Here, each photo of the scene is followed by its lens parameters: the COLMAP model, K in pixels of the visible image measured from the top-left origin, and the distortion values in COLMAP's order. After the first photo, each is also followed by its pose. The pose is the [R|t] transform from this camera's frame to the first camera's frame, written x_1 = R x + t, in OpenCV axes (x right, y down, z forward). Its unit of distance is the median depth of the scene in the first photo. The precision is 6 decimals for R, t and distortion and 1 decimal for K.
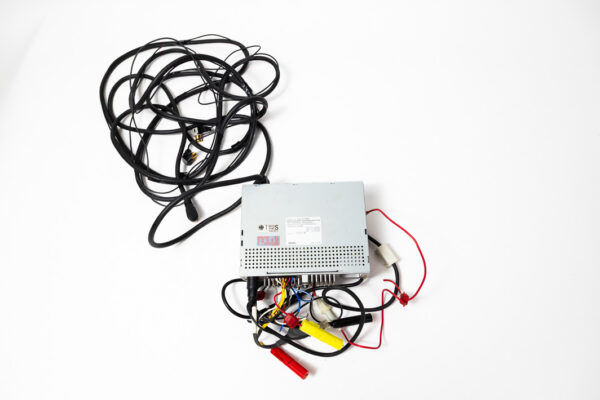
lens RADIAL K [[397.1, 0, 300.0], [0, 397.1, 200.0], [0, 0, 1]] dist [-0.003356, -0.003716]
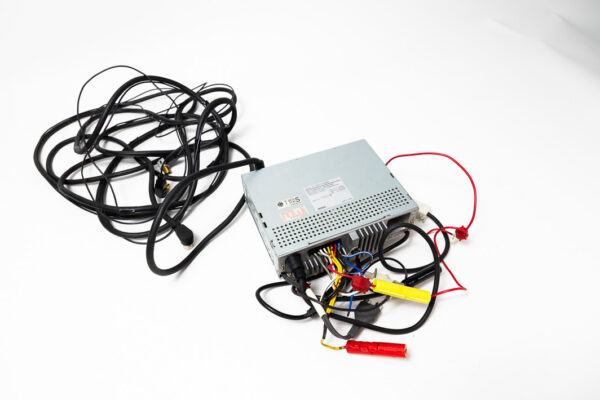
lens RADIAL K [[397.1, 0, 300.0], [0, 397.1, 200.0], [0, 0, 1]] dist [-0.003356, -0.003716]
pose [[0.931649, -0.265208, 0.248385, -0.262732], [0.335788, 0.889588, -0.309645, 0.331900], [-0.138841, 0.371885, 0.917837, 0.218584]]
